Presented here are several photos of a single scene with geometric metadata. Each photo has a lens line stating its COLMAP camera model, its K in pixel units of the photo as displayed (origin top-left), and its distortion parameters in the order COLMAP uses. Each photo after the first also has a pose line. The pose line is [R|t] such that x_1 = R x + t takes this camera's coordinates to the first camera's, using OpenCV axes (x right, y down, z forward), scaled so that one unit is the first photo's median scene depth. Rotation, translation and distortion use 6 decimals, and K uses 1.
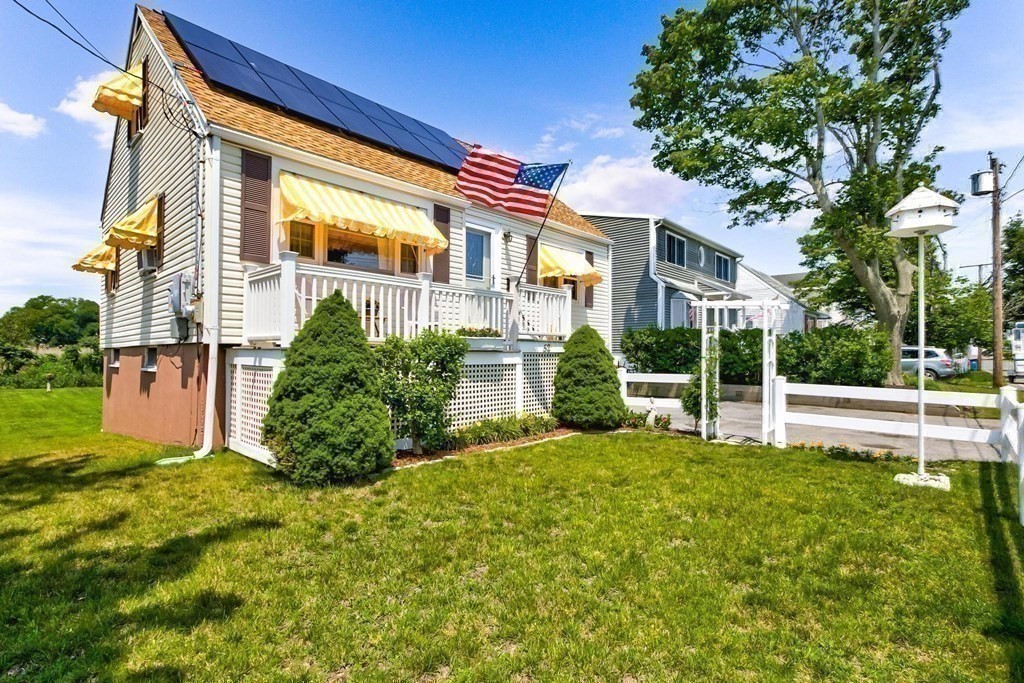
lens RADIAL K [[488.3, 0, 511.2], [0, 488.3, 351.7], [0, 0, 1]] dist [-0.001000, -0.000344]
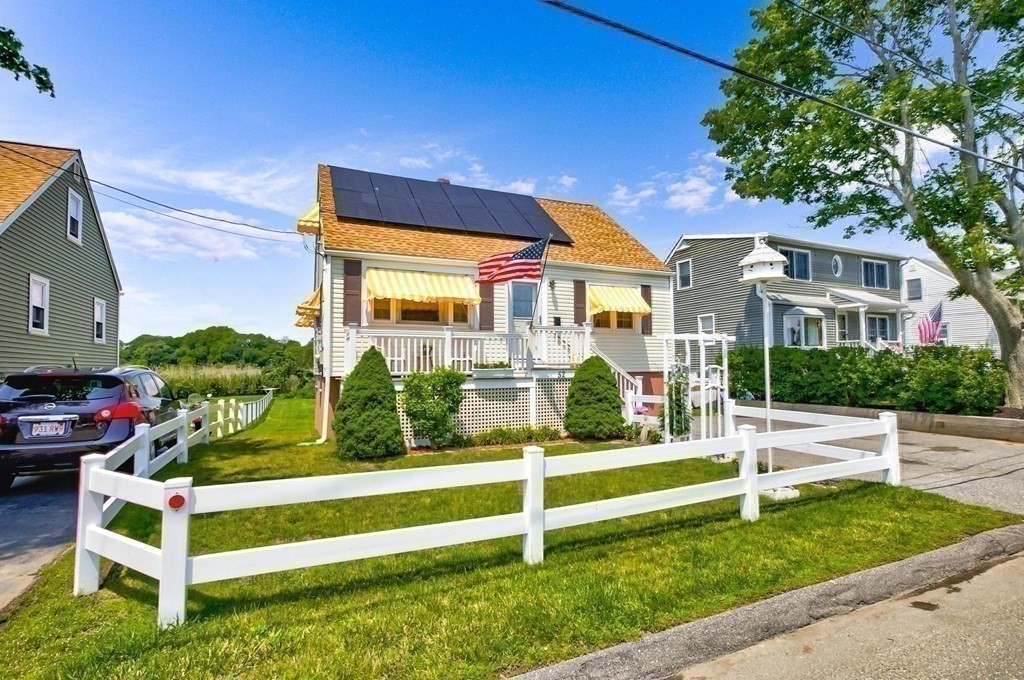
lens RADIAL K [[474.3, 0, 511.8], [0, 474.3, 352.5], [0, 0, 1]] dist [-0.003560, -0.000322]
pose [[0.919611, -0.026054, -0.391965, 0.466942], [0.014766, 0.999386, -0.031788, -0.028636], [0.392553, 0.023445, 0.919431, -0.199534]]
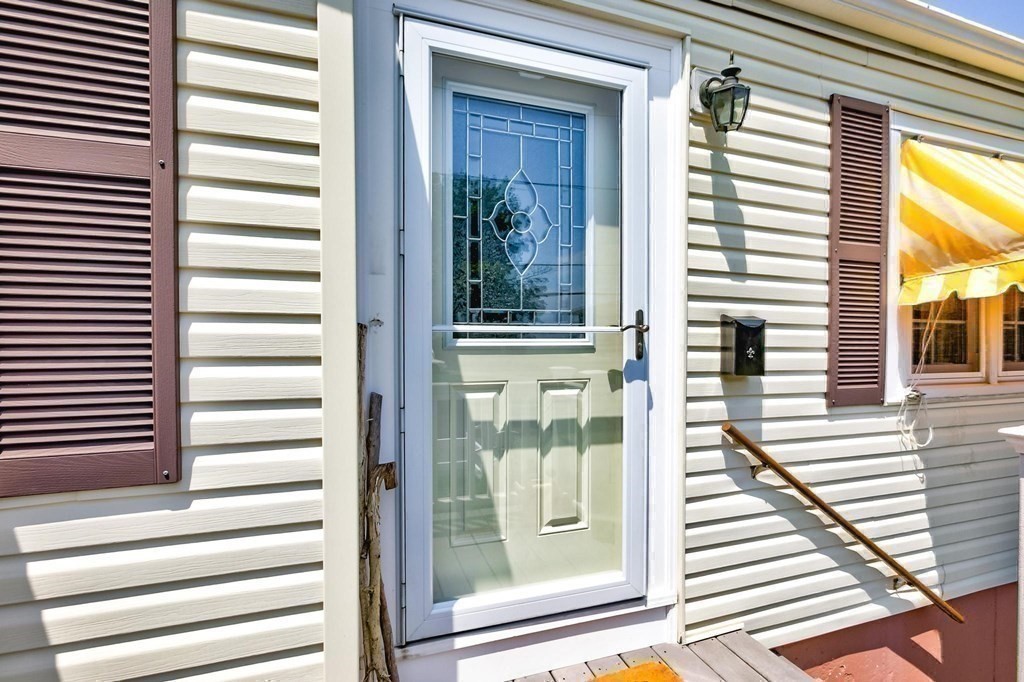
lens RADIAL K [[488.3, 0, 511.2], [0, 488.3, 351.2], [0, 0, 1]] dist [-0.001000, -0.000344]
pose [[0.888644, 0.003186, -0.458586, 0.008385], [0.003867, 0.999888, 0.014440, -0.179621], [0.458581, -0.014605, 0.888533, 1.003855]]
